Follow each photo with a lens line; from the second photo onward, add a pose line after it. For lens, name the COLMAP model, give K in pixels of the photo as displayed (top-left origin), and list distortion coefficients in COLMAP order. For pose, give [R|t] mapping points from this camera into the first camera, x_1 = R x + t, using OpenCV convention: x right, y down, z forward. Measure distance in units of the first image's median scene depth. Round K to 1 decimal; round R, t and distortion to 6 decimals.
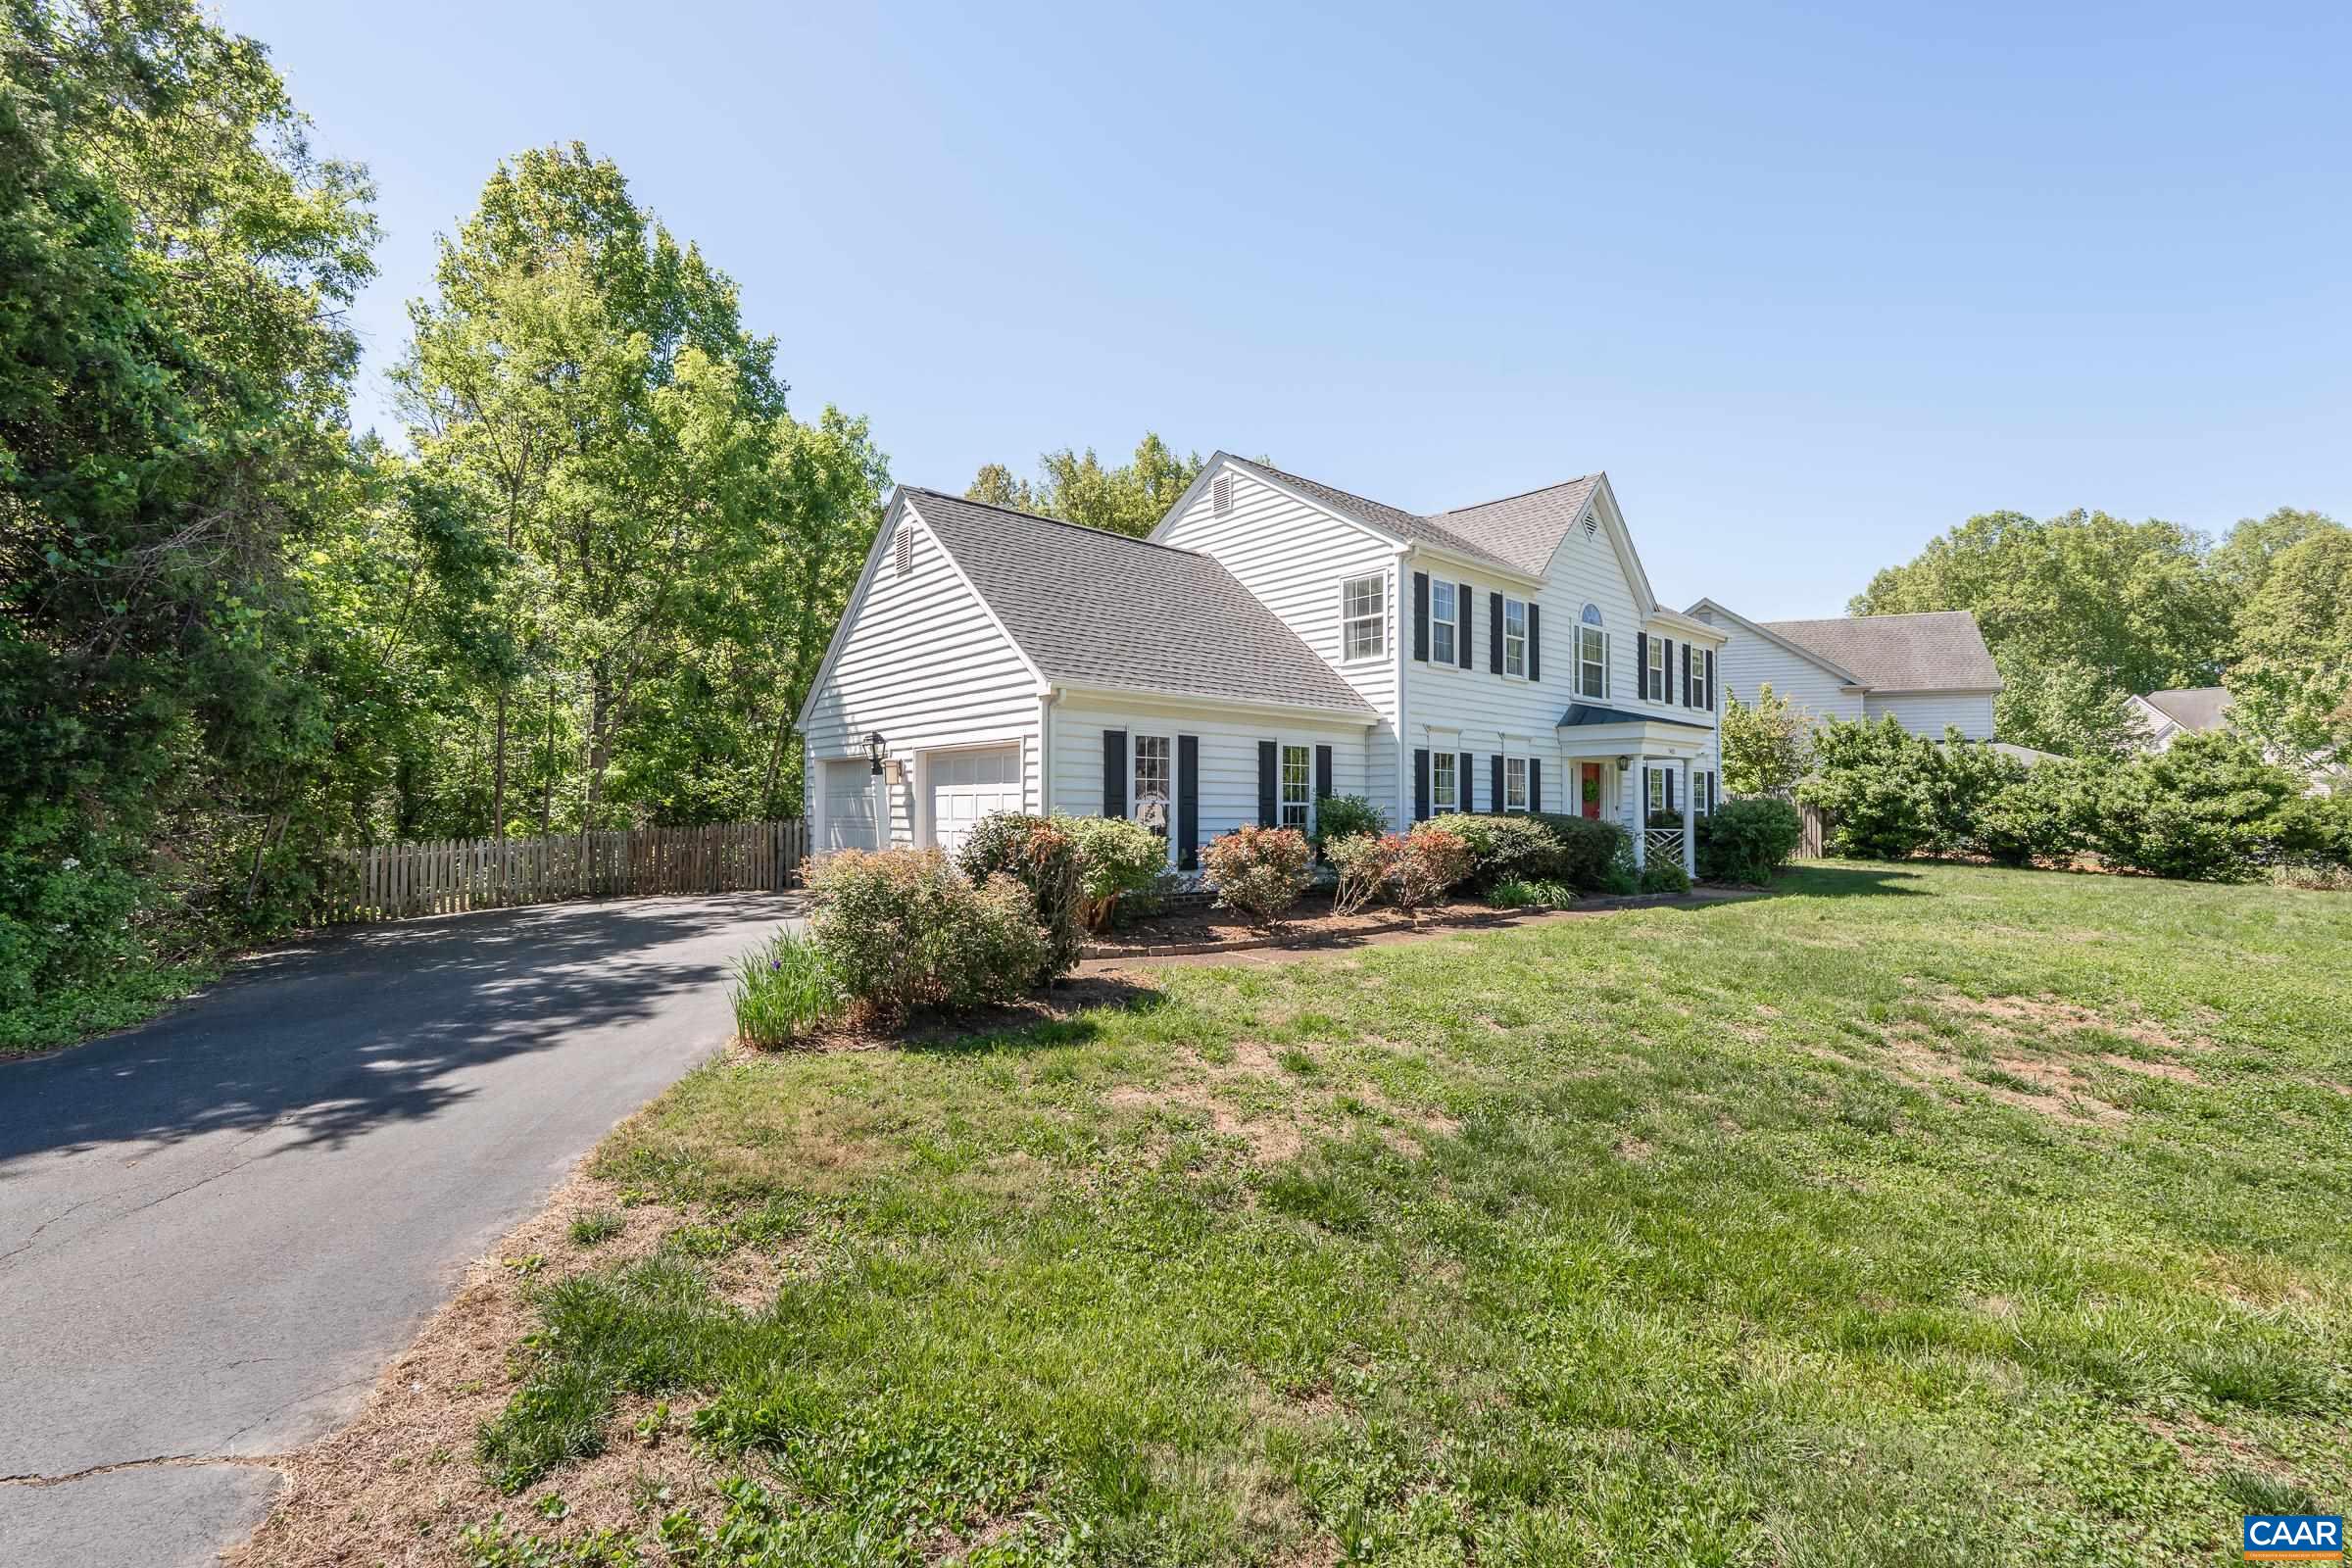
lens RADIAL K [[1025.6, 0, 1192.5], [0, 1025.6, 781.1], [0, 0, 1]] dist [-0.003873, -0.000173]
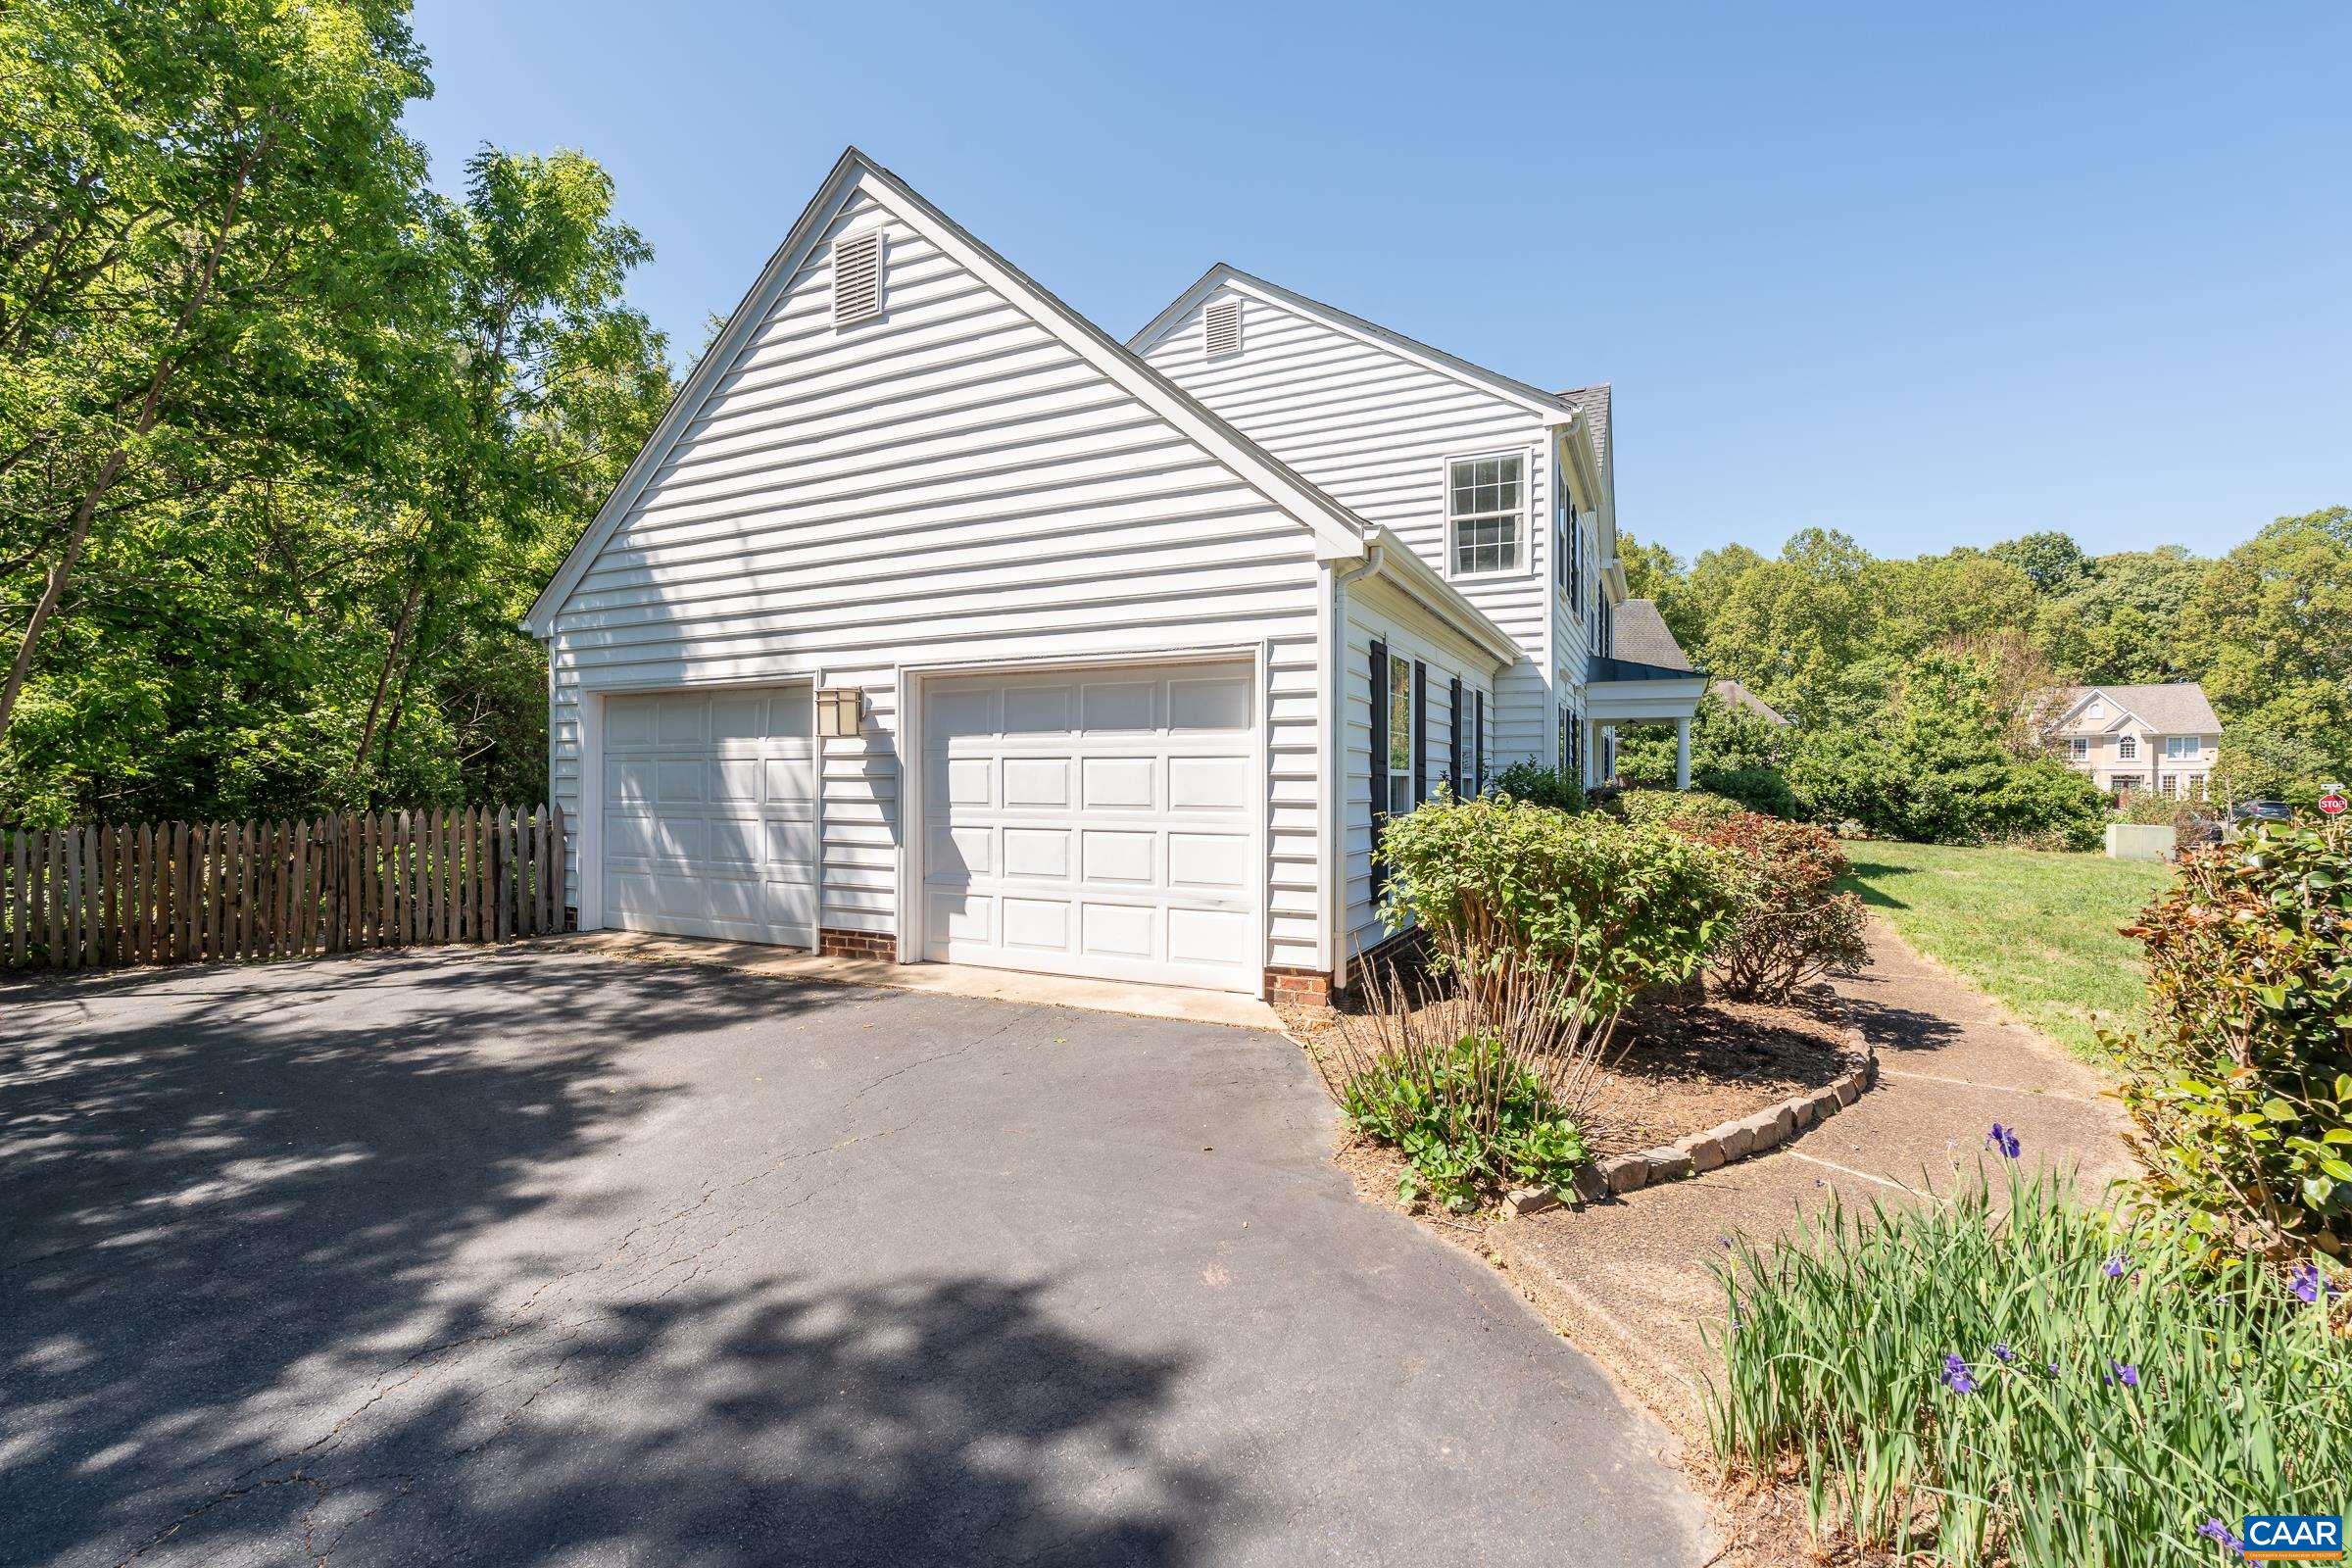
lens RADIAL K [[1025.6, 0, 1190.3], [0, 1025.6, 785.2], [0, 0, 1]] dist [-0.003873, -0.000173]
pose [[0.919531, -0.003176, 0.393006, -0.306559], [-0.009387, 0.999505, 0.030040, 0.009724], [-0.392906, -0.031312, 0.919045, 0.421961]]
